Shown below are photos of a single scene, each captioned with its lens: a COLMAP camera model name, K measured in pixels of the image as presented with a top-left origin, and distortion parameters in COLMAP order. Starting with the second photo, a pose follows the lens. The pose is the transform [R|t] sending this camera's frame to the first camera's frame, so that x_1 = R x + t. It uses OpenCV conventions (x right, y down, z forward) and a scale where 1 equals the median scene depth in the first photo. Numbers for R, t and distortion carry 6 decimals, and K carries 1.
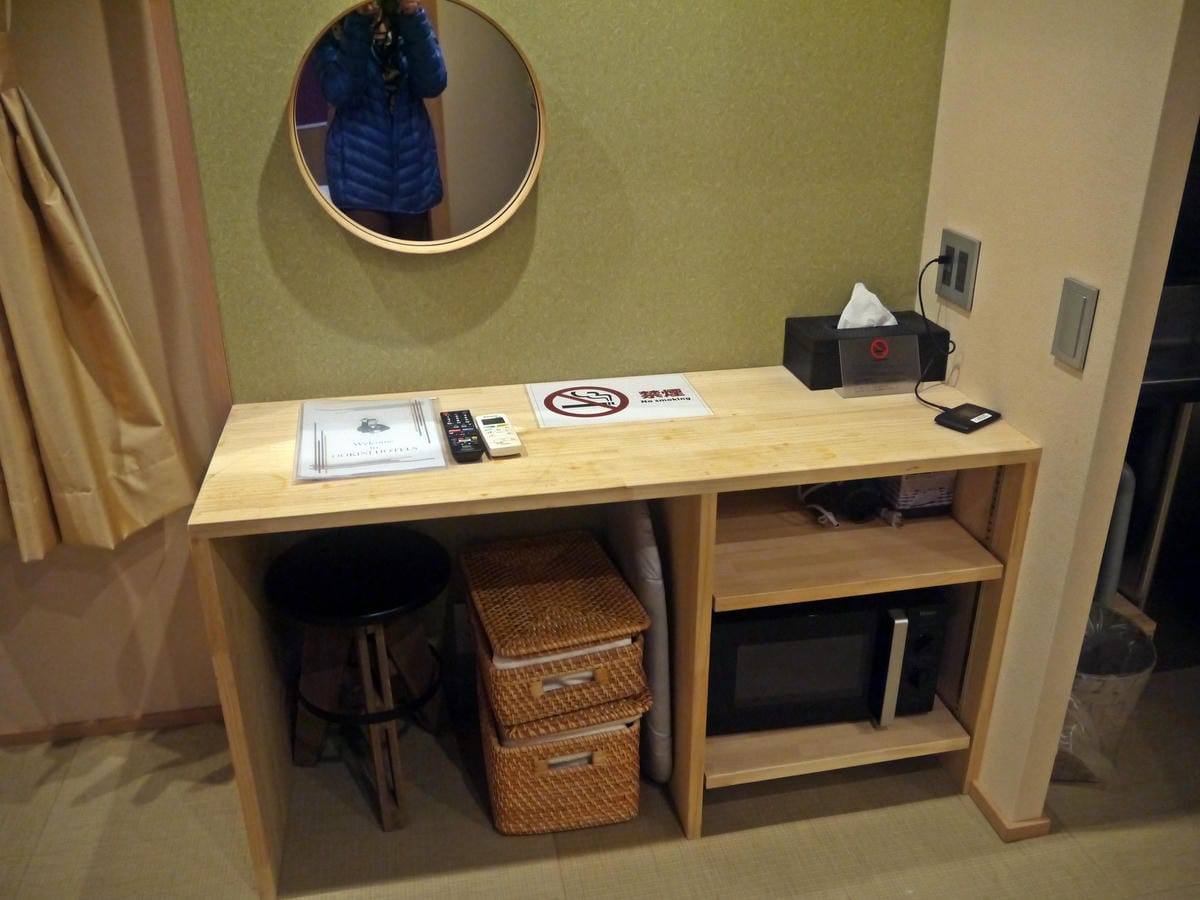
lens RADIAL K [[988.1, 0, 600.0], [0, 988.1, 450.0], [0, 0, 1]] dist [-0.009972, -0.011982]
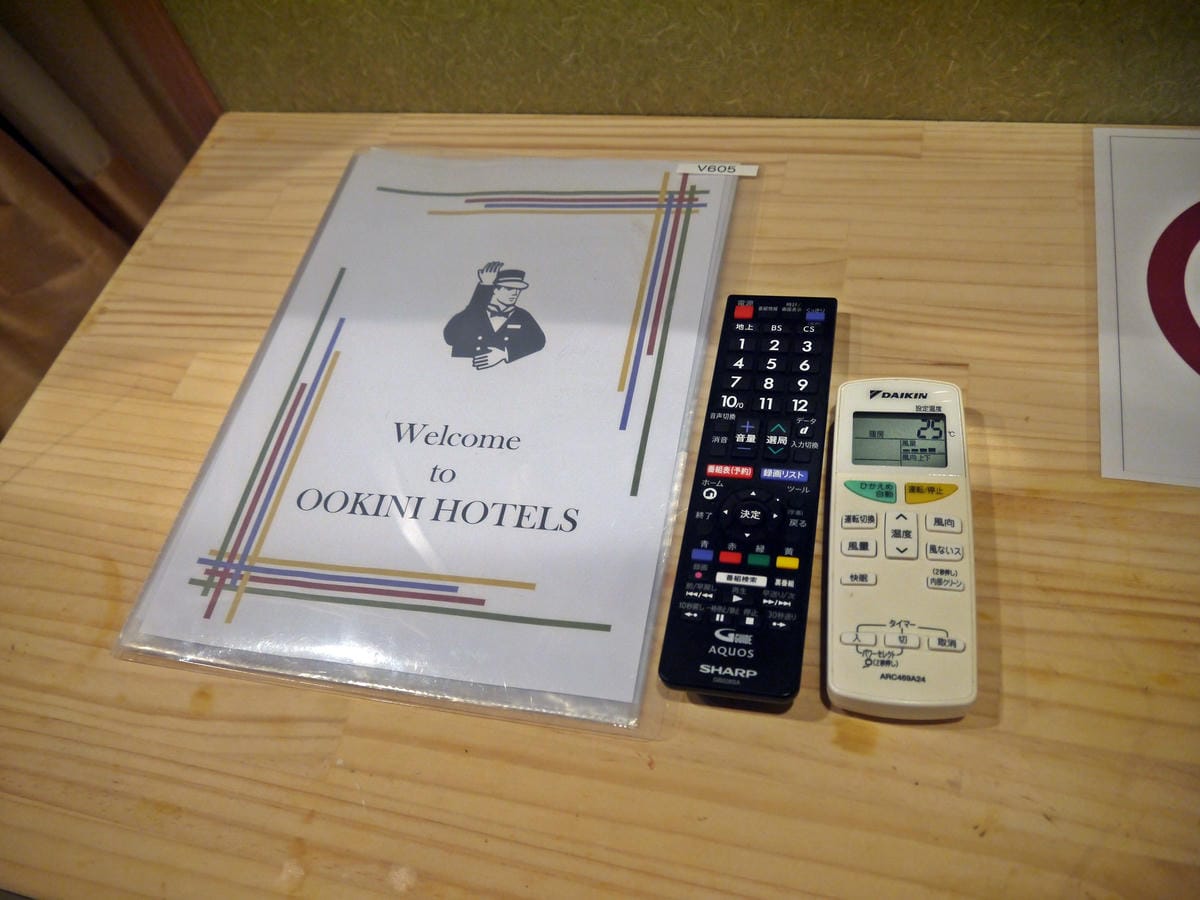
lens RADIAL K [[988.1, 0, 600.0], [0, 988.1, 450.0], [0, 0, 1]] dist [-0.009972, -0.011982]
pose [[0.894337, 0.261663, -0.362897, -0.080873], [-0.023479, 0.837467, 0.545984, -0.148197], [0.446778, -0.479773, 0.755121, 0.739516]]
